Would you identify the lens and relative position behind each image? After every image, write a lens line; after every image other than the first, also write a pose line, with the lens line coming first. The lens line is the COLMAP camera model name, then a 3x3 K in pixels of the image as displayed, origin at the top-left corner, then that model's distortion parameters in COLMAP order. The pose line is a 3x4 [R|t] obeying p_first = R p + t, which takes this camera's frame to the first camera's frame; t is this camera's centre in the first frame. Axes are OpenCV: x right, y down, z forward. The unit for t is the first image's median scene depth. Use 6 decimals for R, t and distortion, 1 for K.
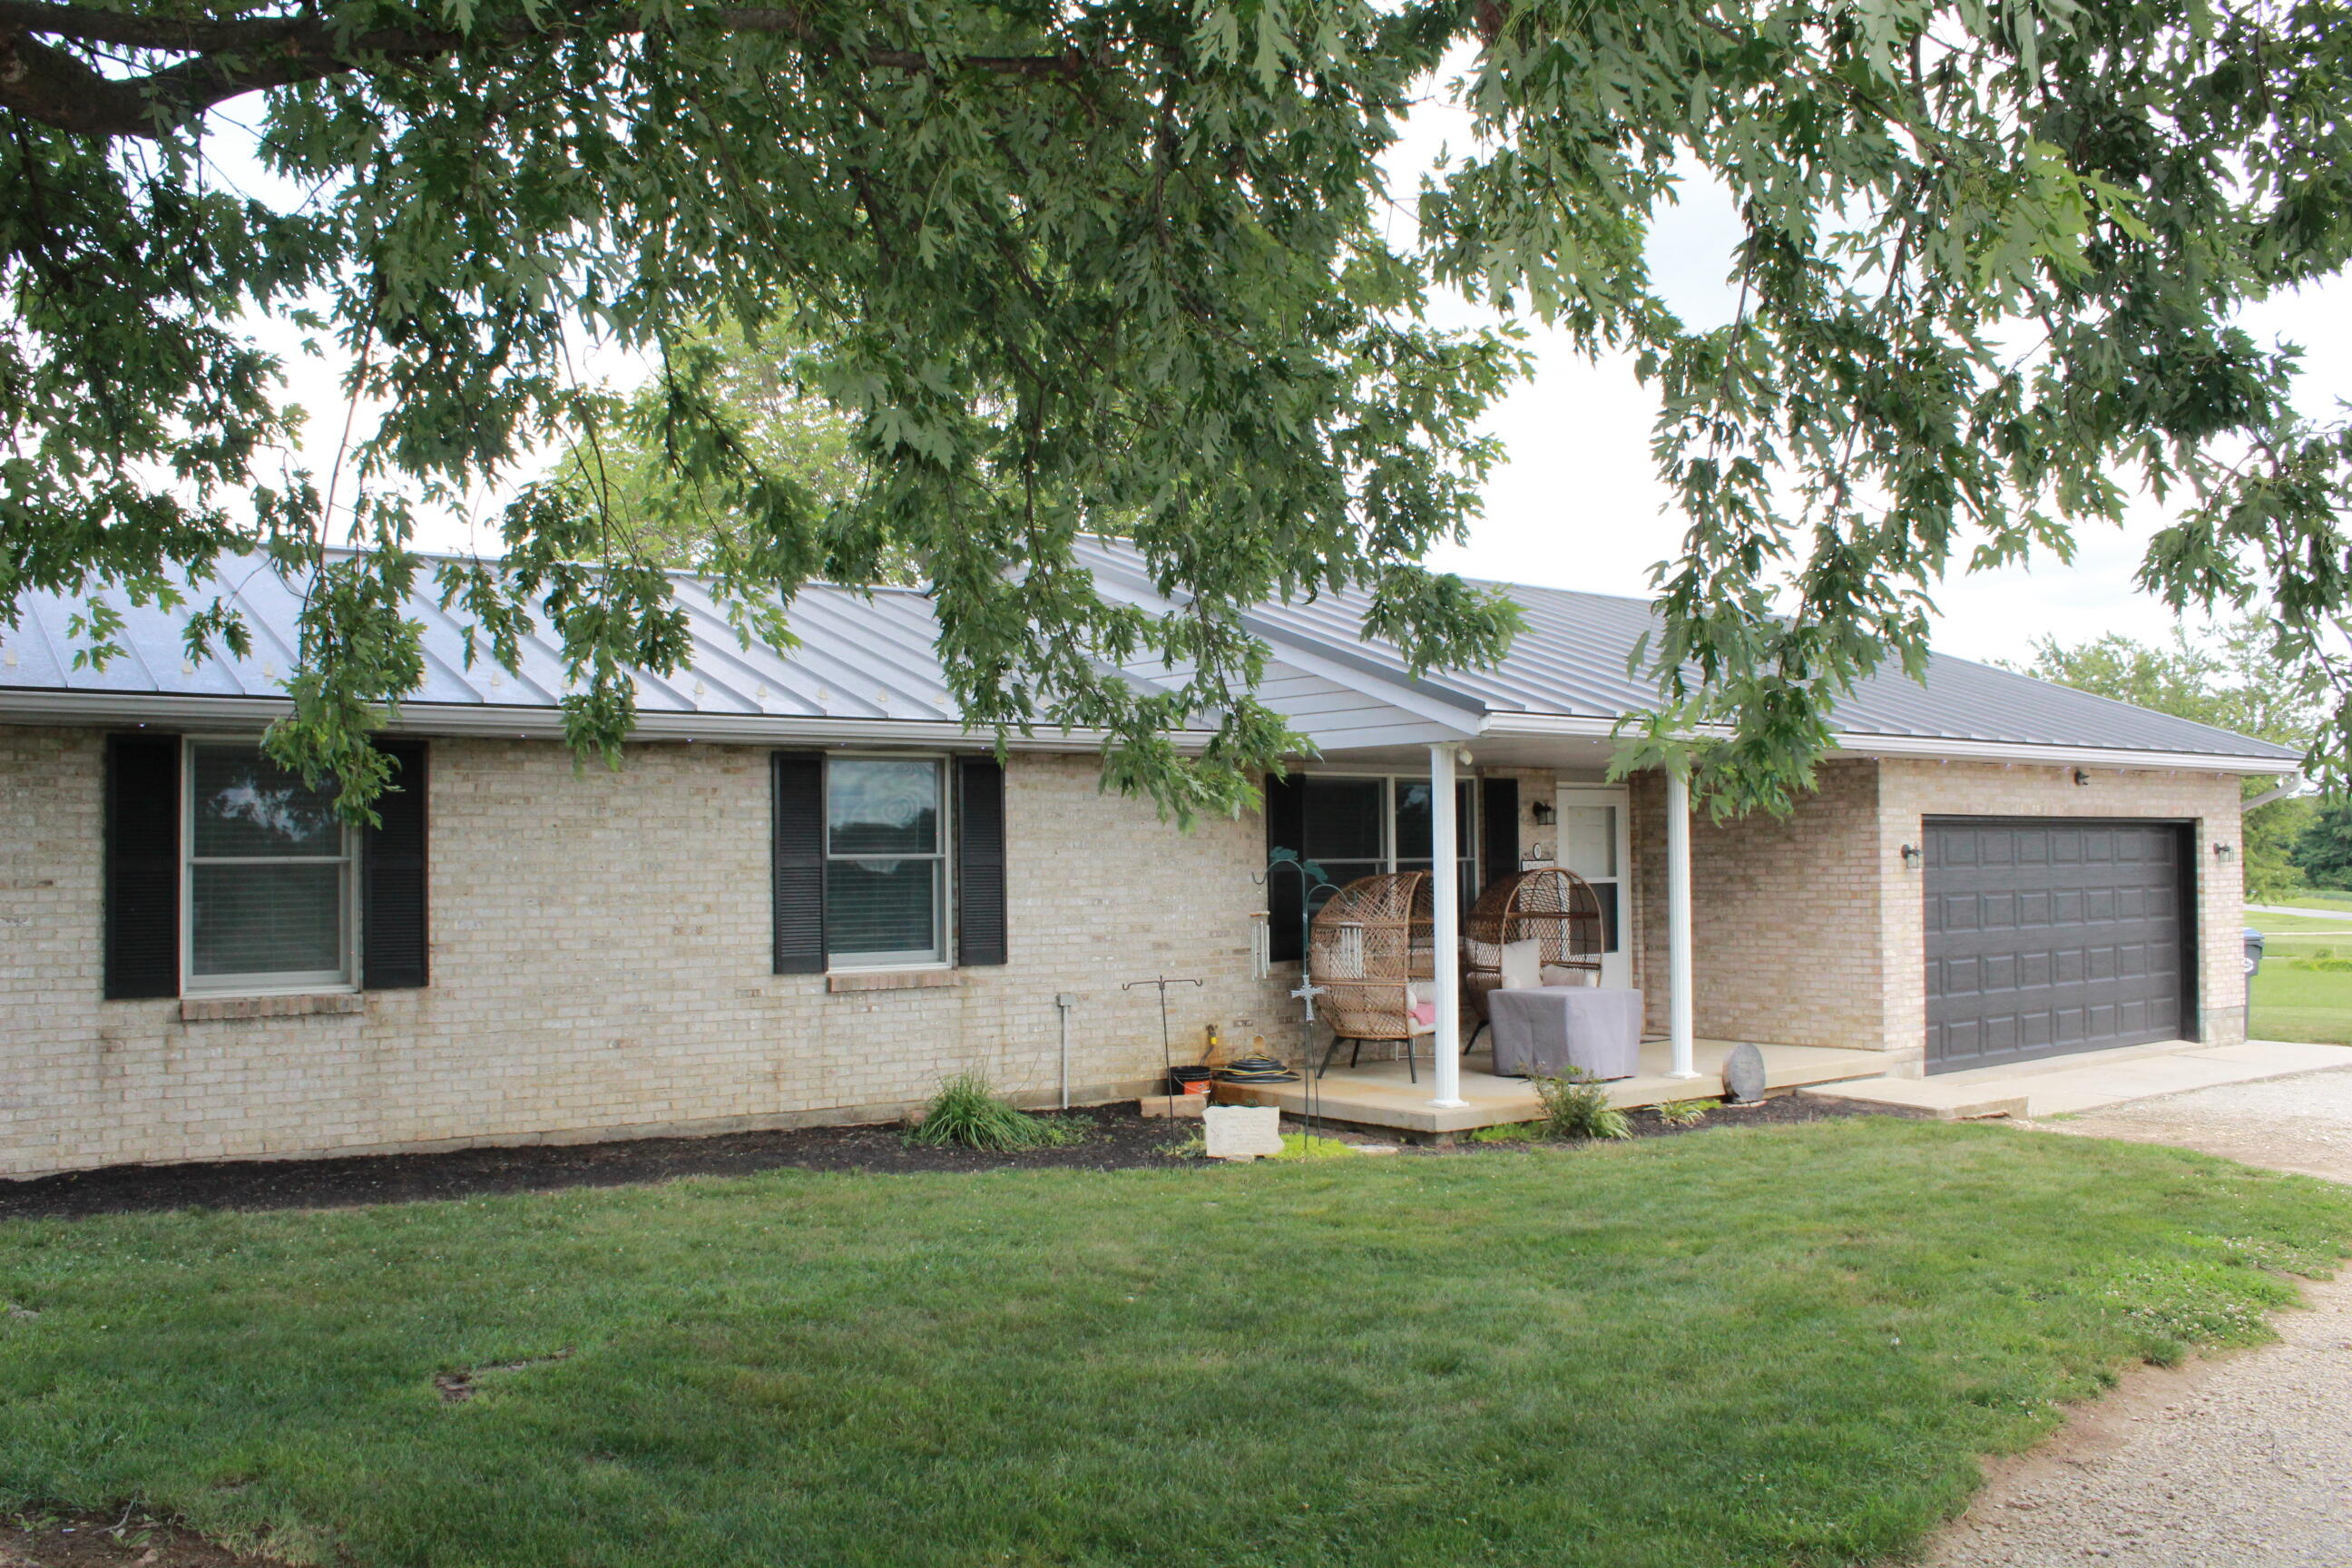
lens RADIAL K [[1955.2, 0, 1164.7], [0, 1955.2, 782.2], [0, 0, 1]] dist [-0.168965, 0.151739]
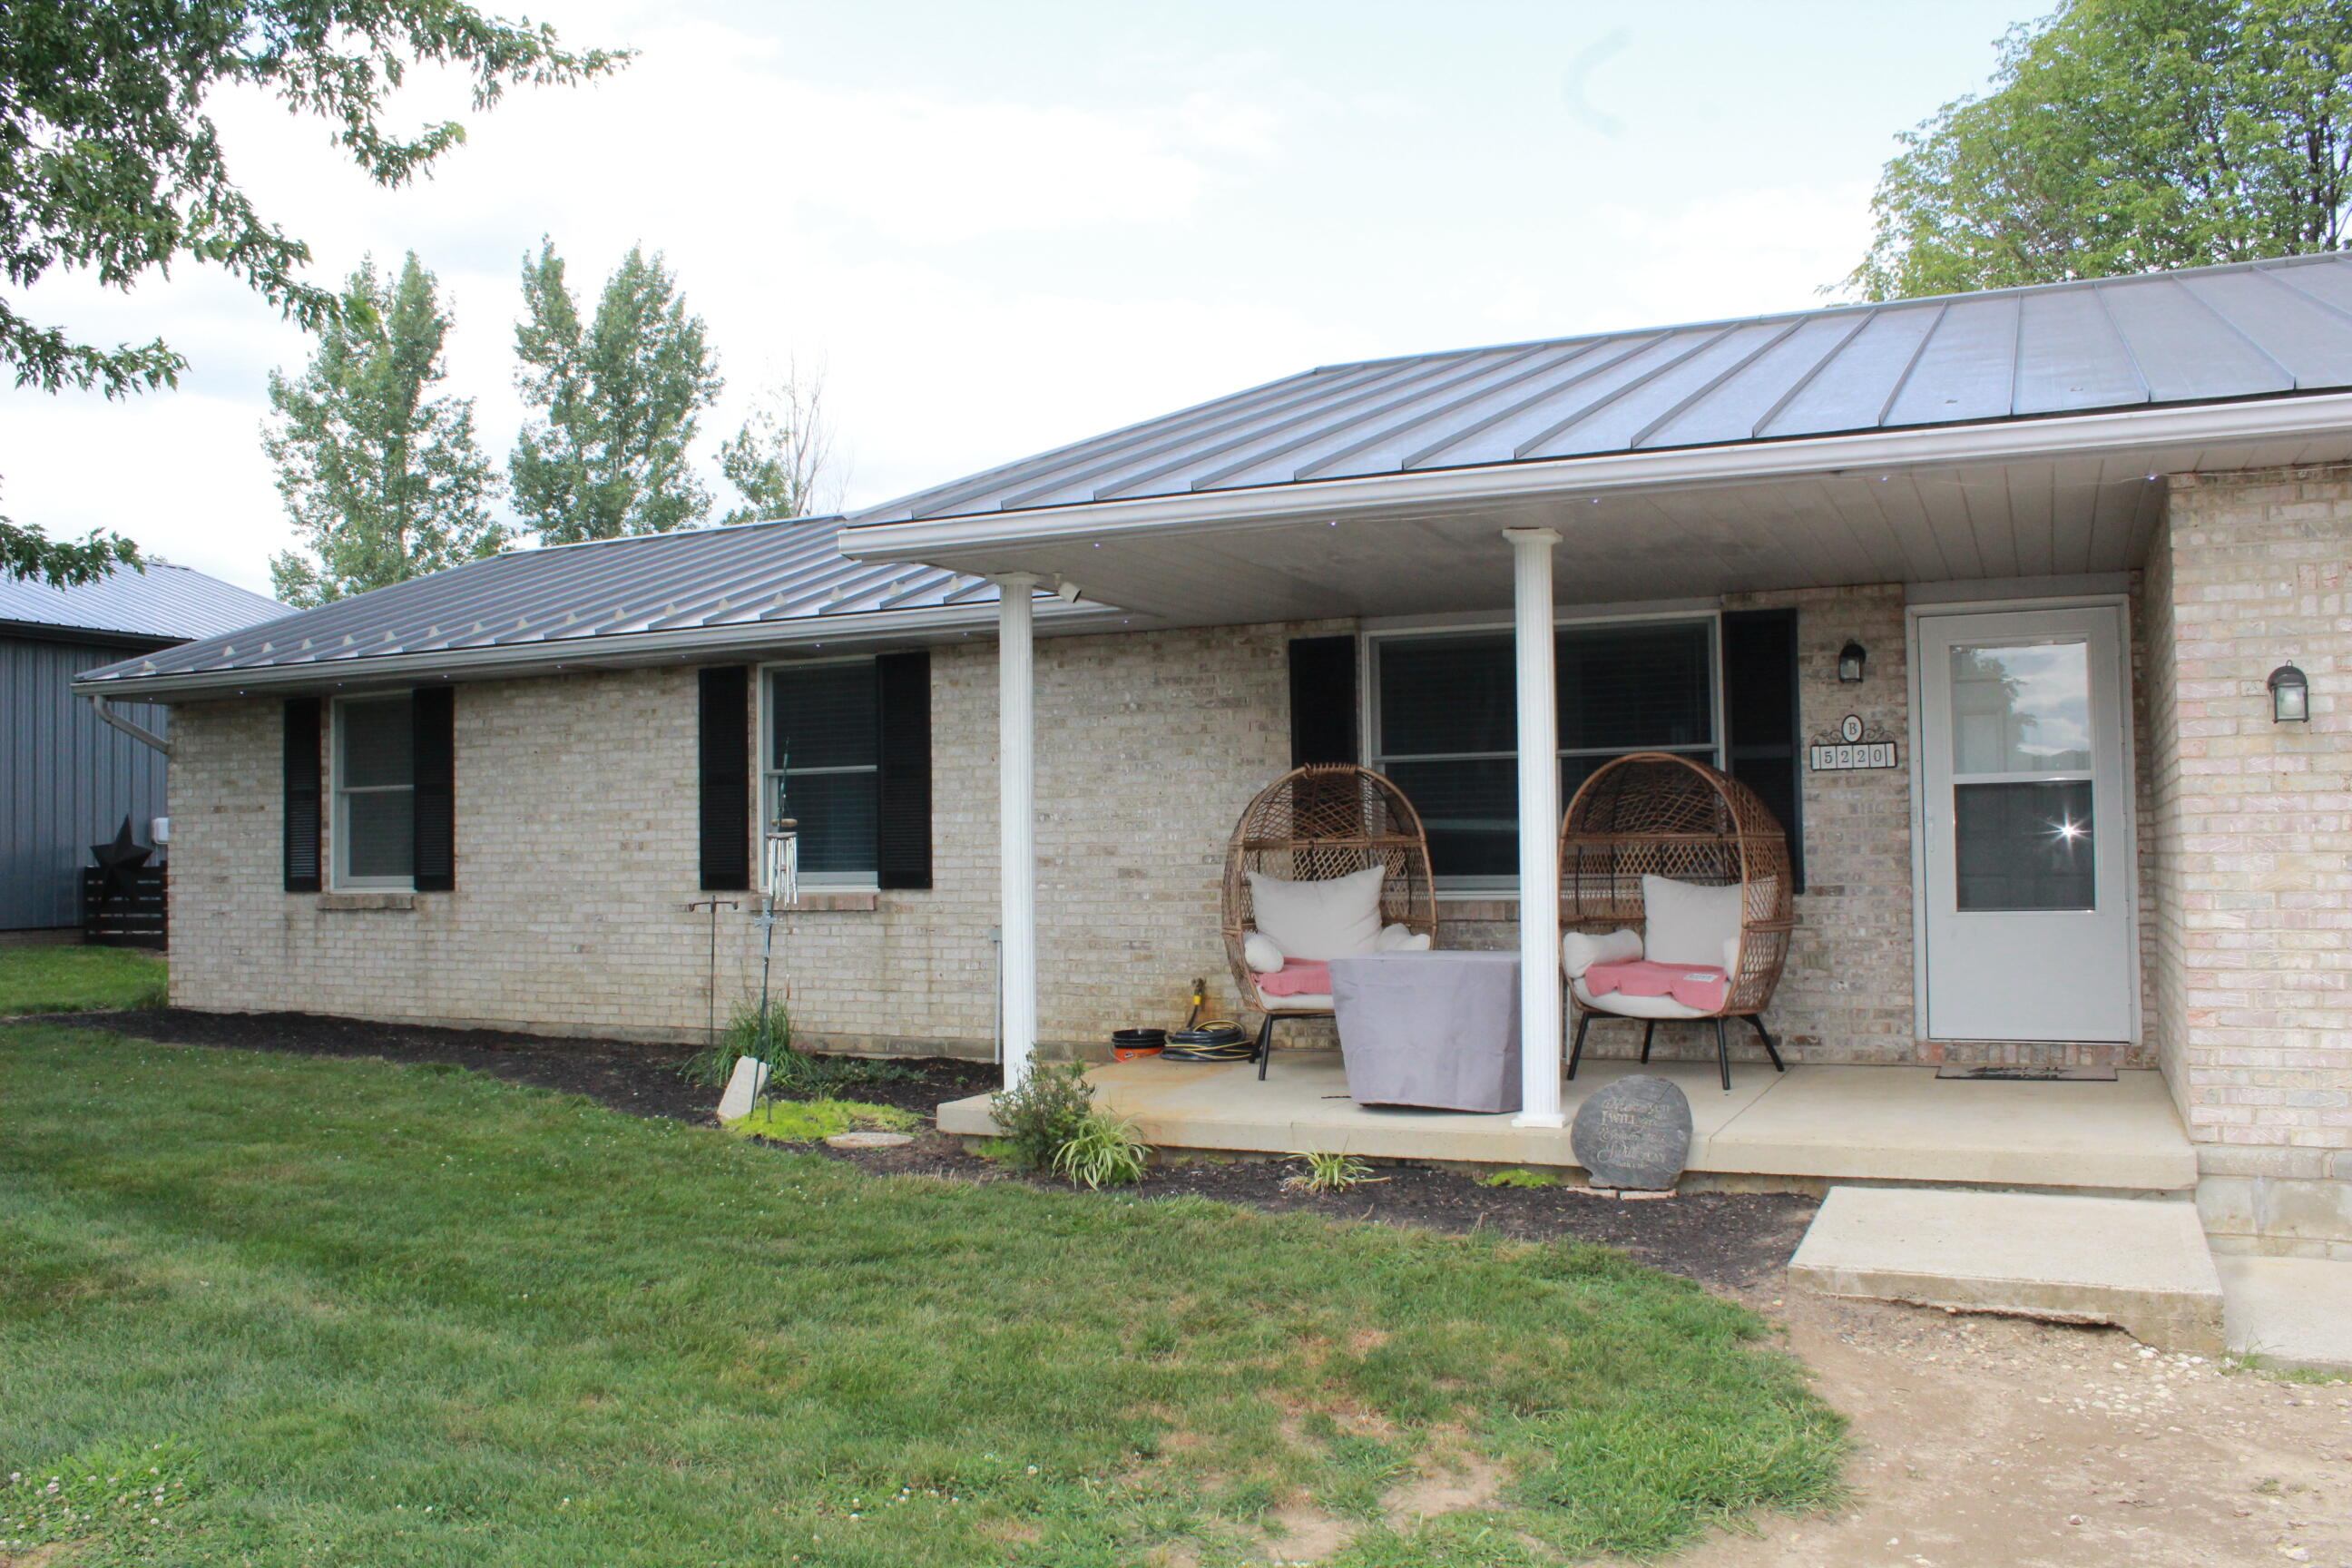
lens RADIAL K [[1955.2, 0, 1164.7], [0, 1955.2, 782.2], [0, 0, 1]] dist [-0.168965, 0.151739]
pose [[0.480378, -0.029241, -0.876574, 0.825314], [0.046838, 0.998873, -0.007653, 0.064291], [0.875810, -0.037381, 0.481206, 0.757077]]
